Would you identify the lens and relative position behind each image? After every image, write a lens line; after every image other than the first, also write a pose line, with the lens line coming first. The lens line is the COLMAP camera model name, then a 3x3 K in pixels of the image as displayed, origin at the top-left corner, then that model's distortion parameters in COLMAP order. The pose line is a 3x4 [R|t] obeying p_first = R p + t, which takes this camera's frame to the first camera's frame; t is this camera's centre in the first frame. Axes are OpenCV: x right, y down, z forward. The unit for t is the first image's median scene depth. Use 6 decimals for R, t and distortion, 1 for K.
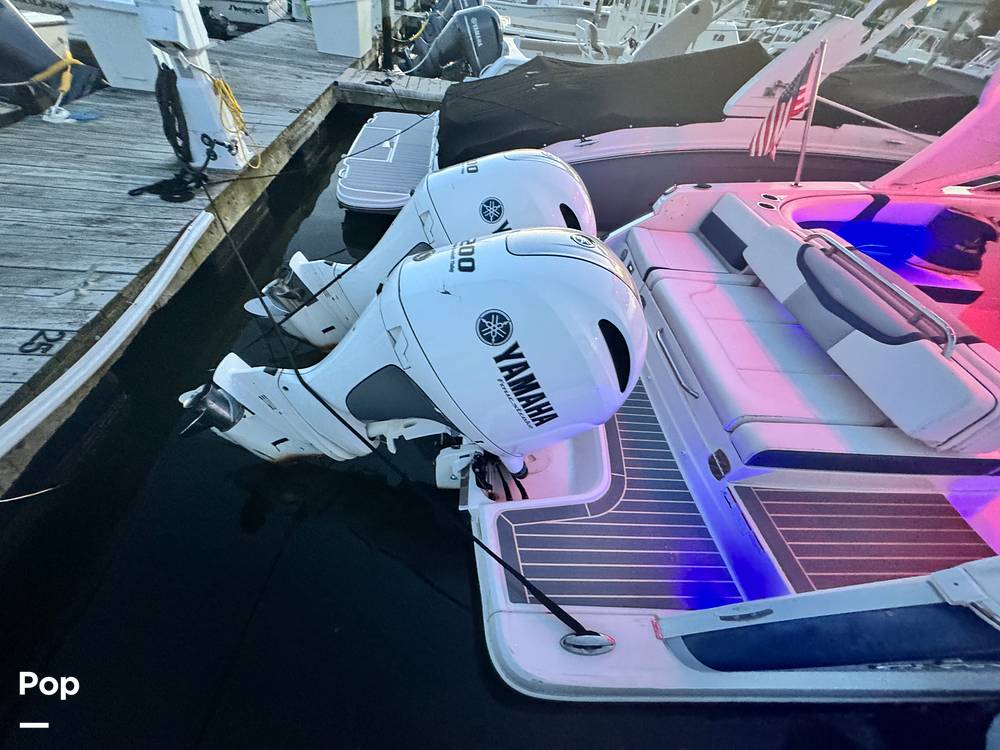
lens RADIAL K [[532.6, 0, 506.3], [0, 532.6, 374.9], [0, 0, 1]] dist [-0.000408, -0.001400]
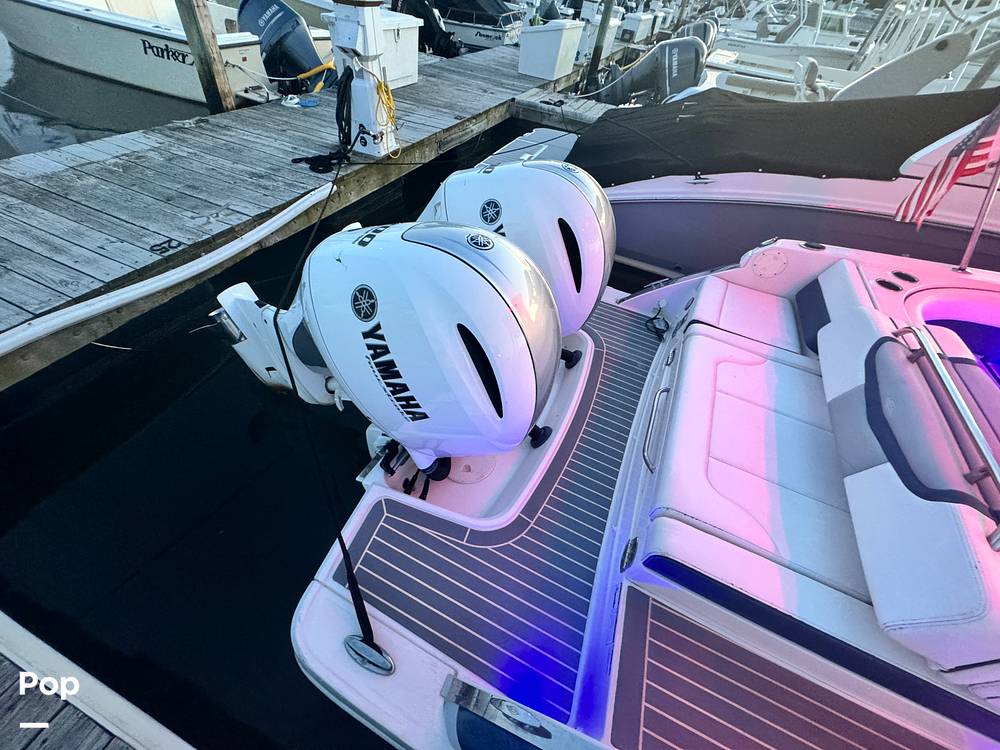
lens RADIAL K [[526.8, 0, 502.3], [0, 526.8, 372.1], [0, 0, 1]] dist [-0.004942, -0.001581]
pose [[0.855086, 0.293871, -0.427163, 0.436008], [-0.320055, 0.947334, 0.011048, -0.038305], [0.407913, 0.127269, 0.904107, 0.137996]]
